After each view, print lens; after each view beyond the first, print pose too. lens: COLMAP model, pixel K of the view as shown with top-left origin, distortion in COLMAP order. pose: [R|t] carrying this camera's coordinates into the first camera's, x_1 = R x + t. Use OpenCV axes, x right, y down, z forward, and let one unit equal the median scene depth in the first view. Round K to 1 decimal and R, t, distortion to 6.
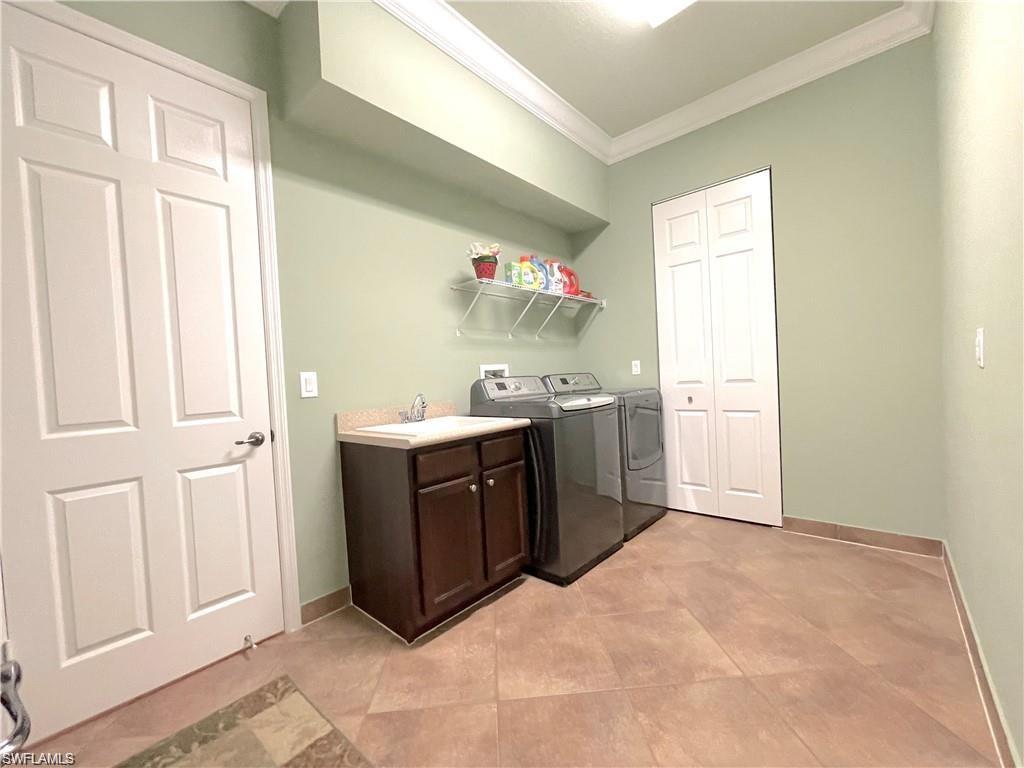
lens RADIAL K [[417.2, 0, 512.1], [0, 417.2, 384.9], [0, 0, 1]] dist [-0.001481, -0.000050]
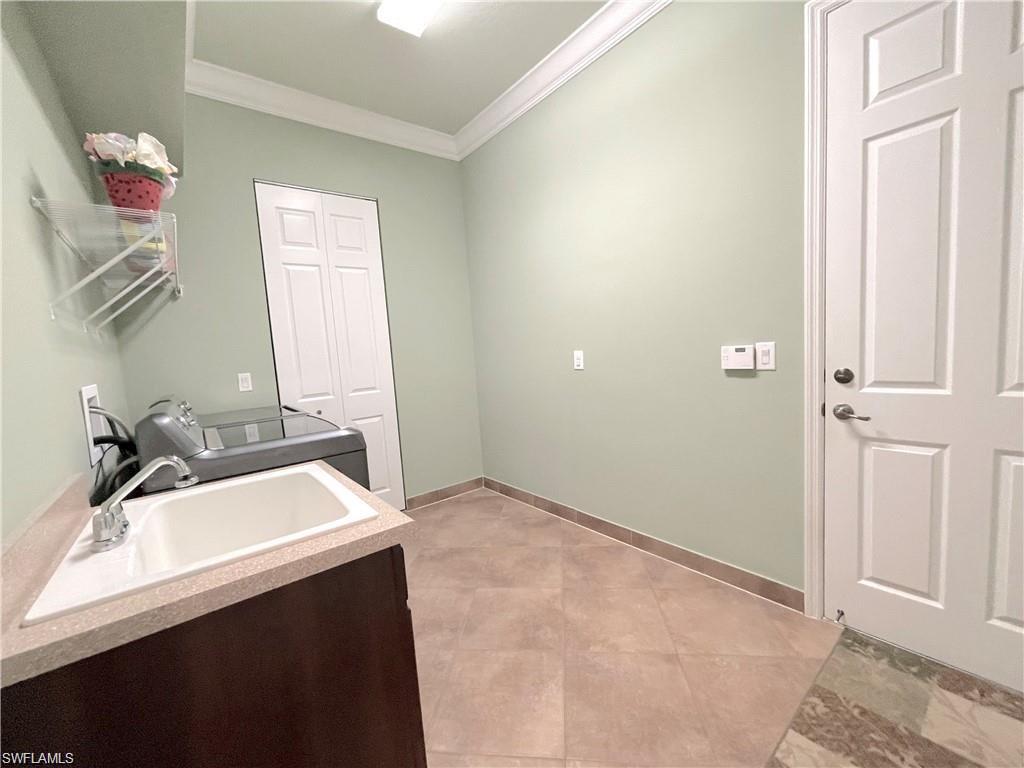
lens RADIAL K [[417.2, 0, 510.9], [0, 417.2, 384.2], [0, 0, 1]] dist [-0.001481, -0.000050]
pose [[0.186398, -0.051358, 0.981131, -0.684580], [0.079776, 0.996126, 0.036987, -0.050768], [-0.979230, 0.071377, 0.189773, 0.695361]]
